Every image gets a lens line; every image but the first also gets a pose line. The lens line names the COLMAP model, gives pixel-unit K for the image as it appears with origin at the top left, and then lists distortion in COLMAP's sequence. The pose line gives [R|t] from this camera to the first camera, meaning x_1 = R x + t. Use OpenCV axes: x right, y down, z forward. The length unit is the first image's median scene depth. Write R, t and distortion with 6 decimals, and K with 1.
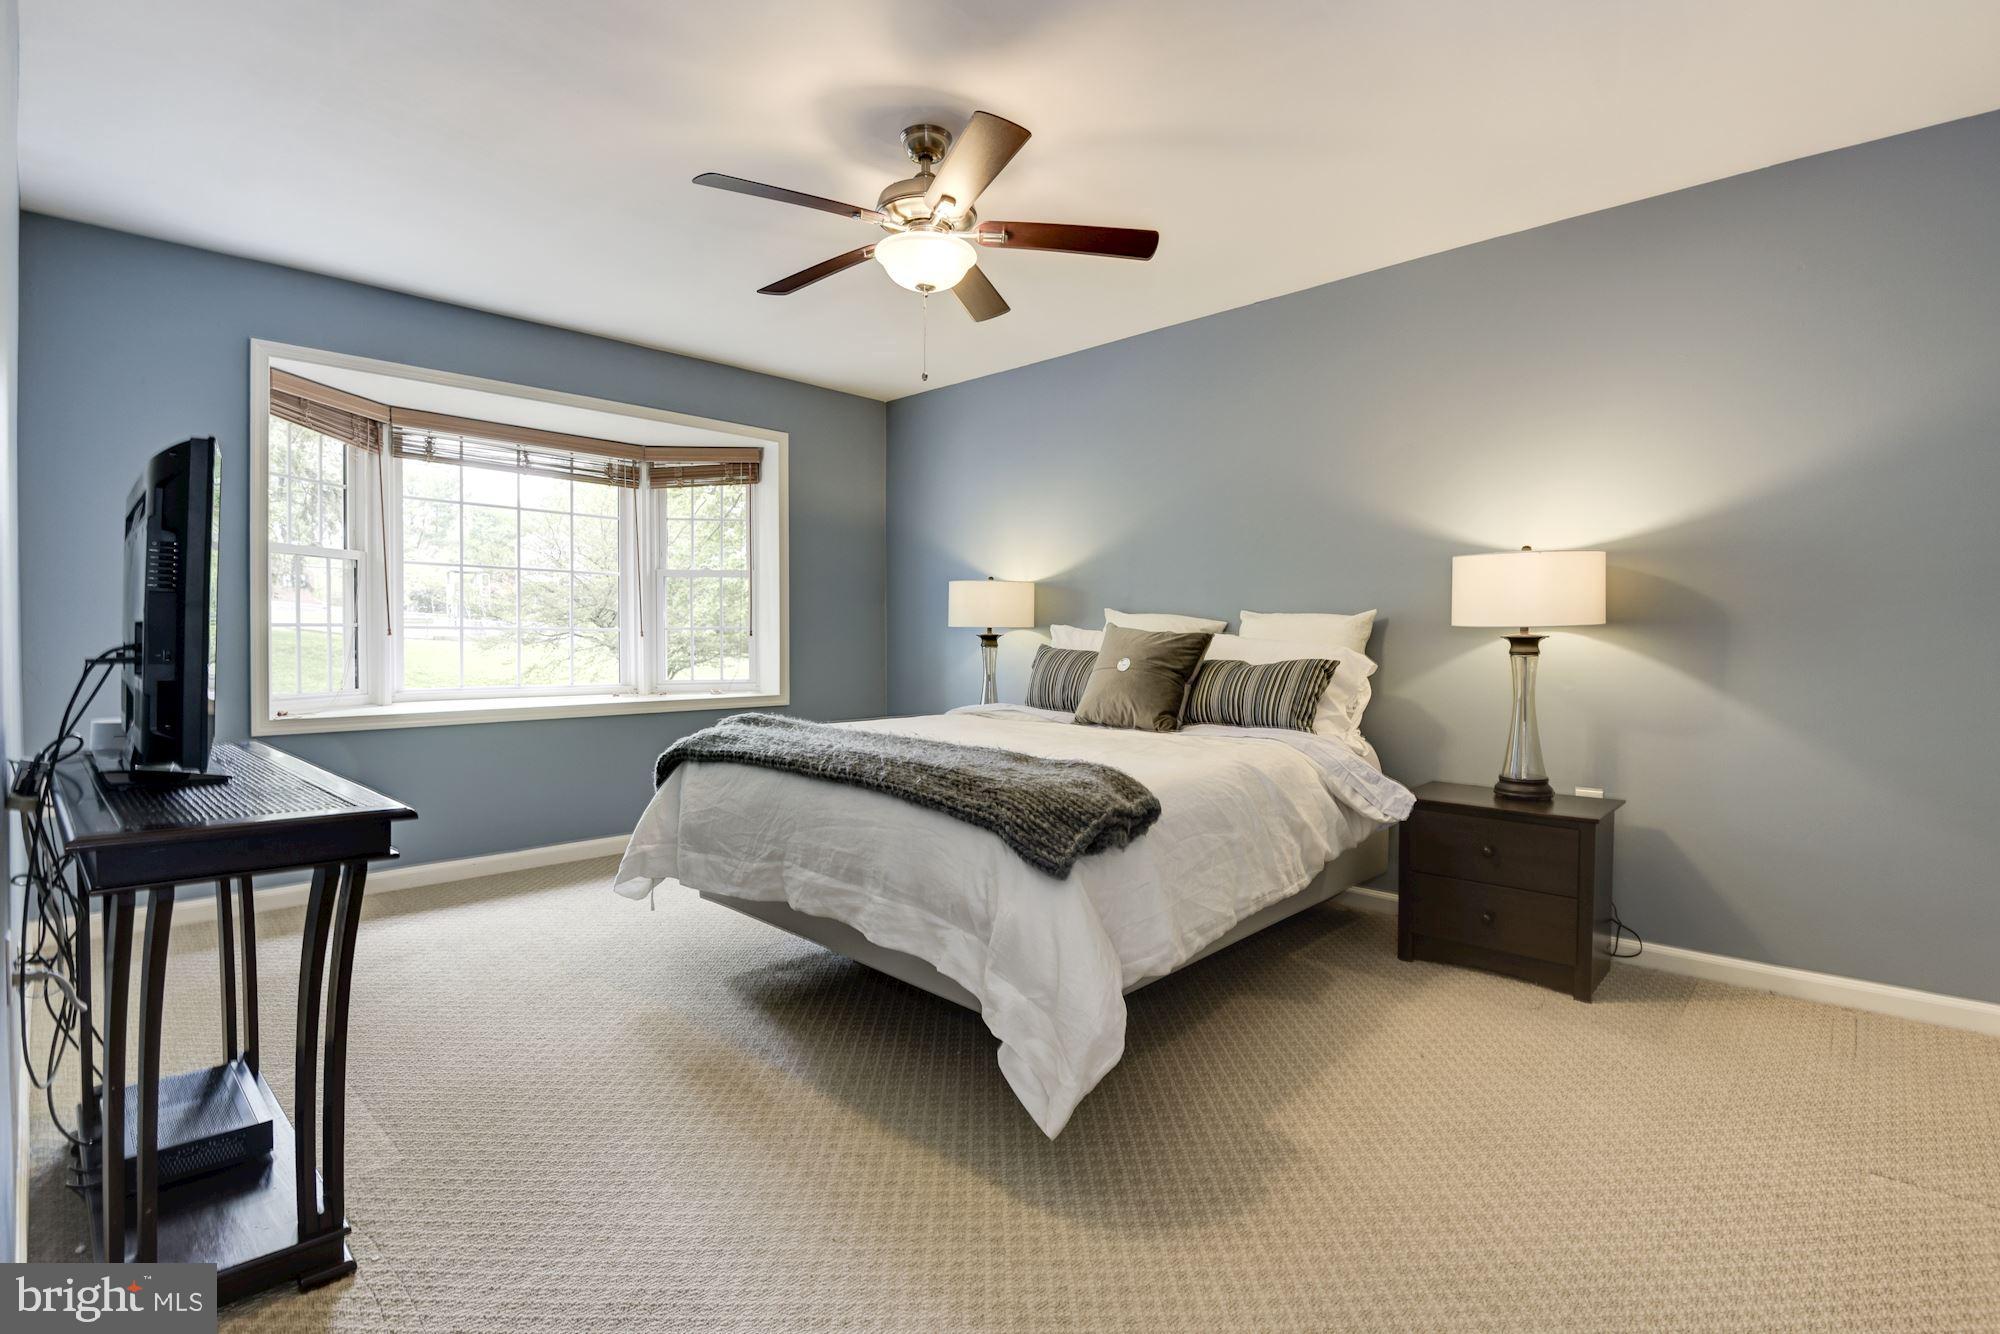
lens RADIAL K [[944.7, 0, 1046.0], [0, 944.7, 647.3], [0, 0, 1]] dist [0.000812, -0.015334]
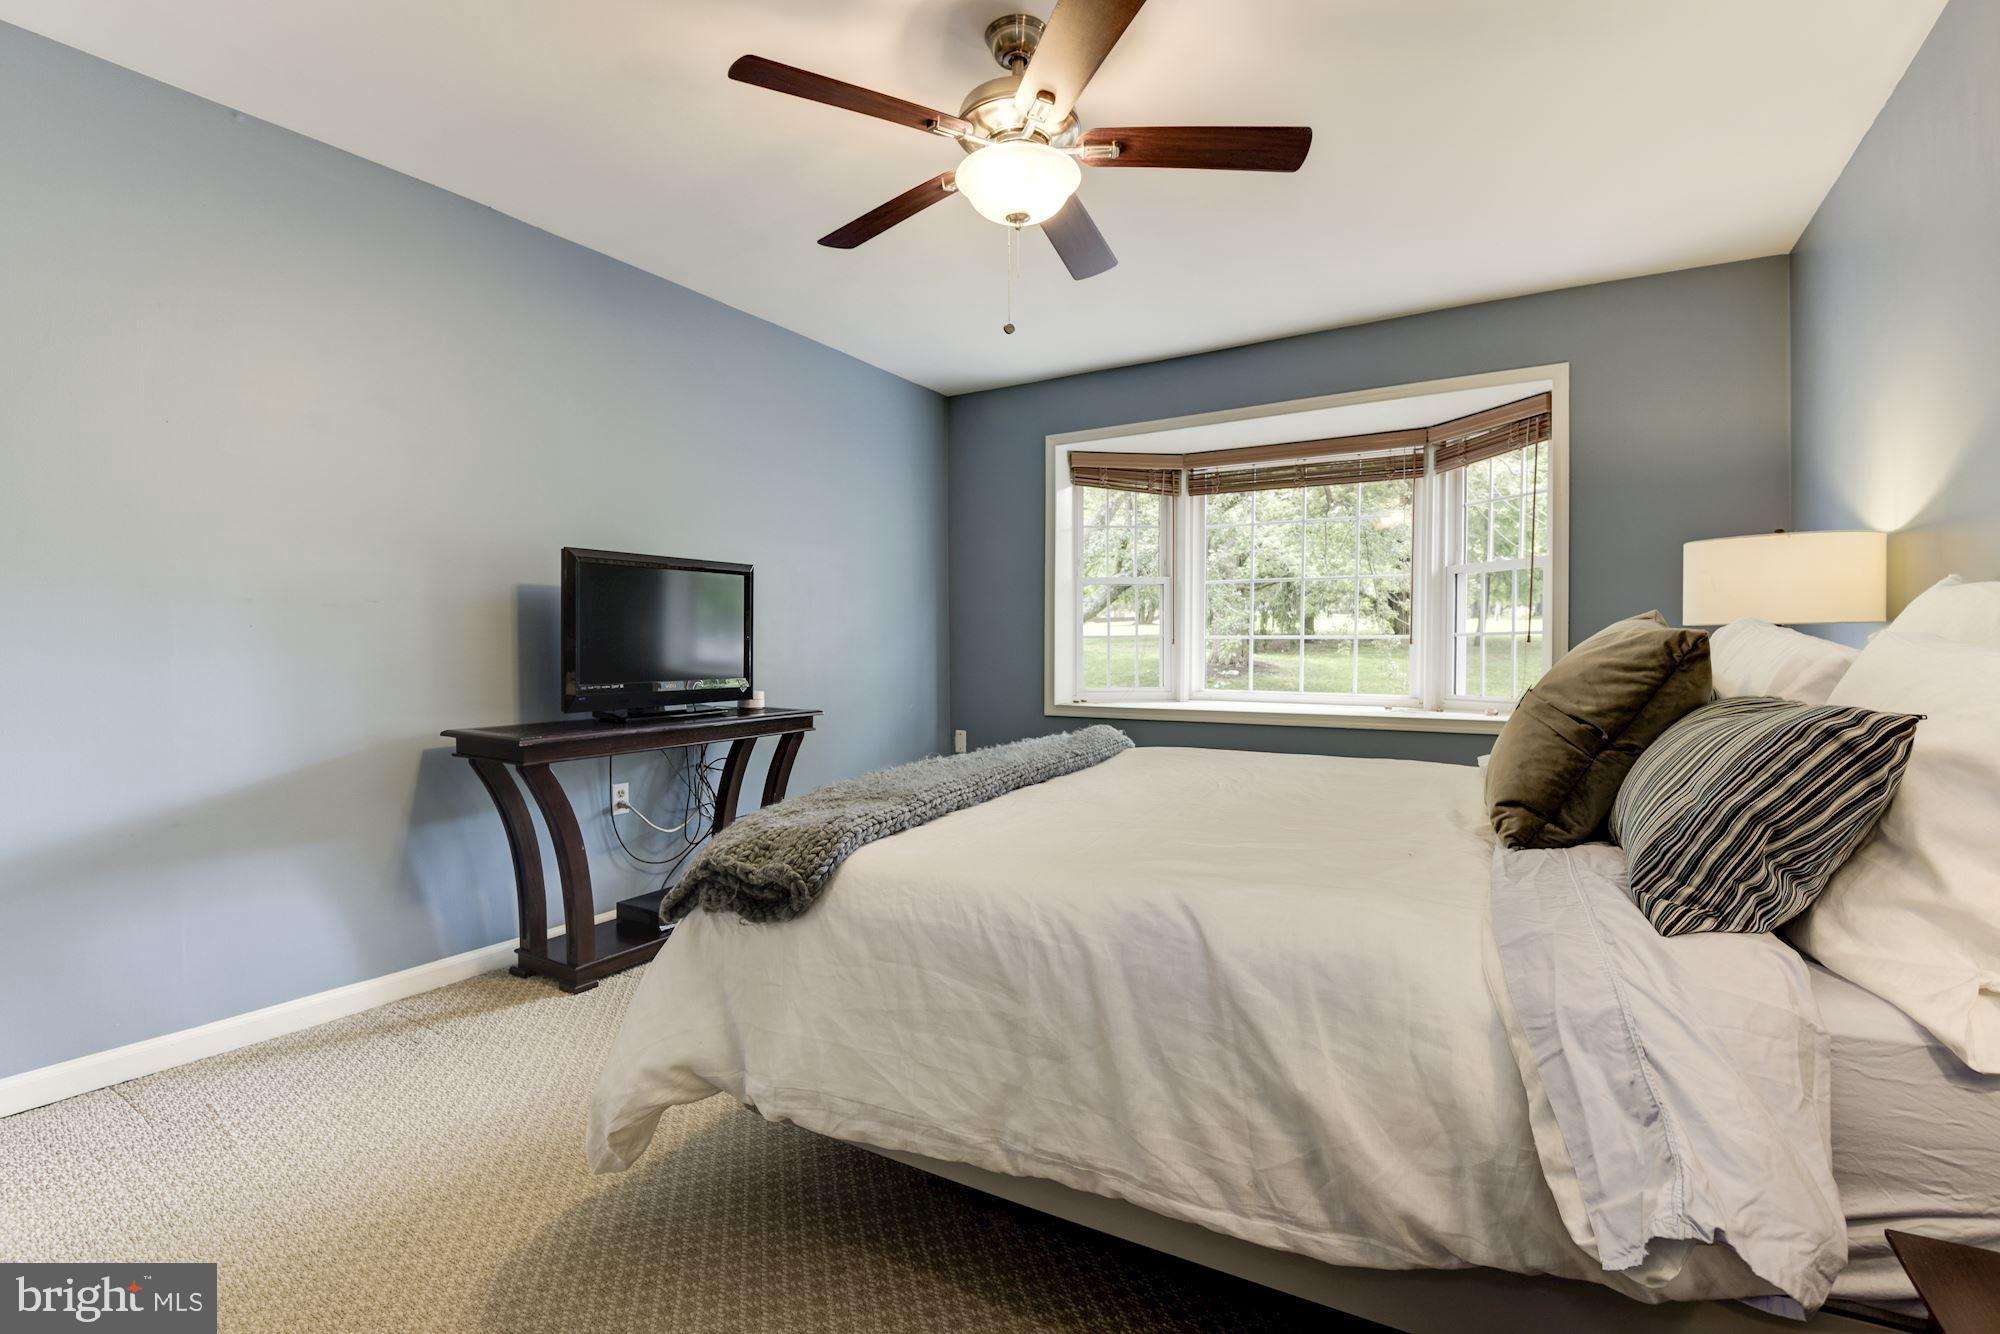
lens RADIAL K [[937.4, 0, 991.1], [0, 937.4, 660.7], [0, 0, 1]] dist [-0.003695, -0.013280]
pose [[0.175041, 0.013071, -0.984474, 0.613973], [-0.008275, 0.999896, 0.011805, -0.004620], [0.984526, 0.006080, 0.175131, 0.759639]]
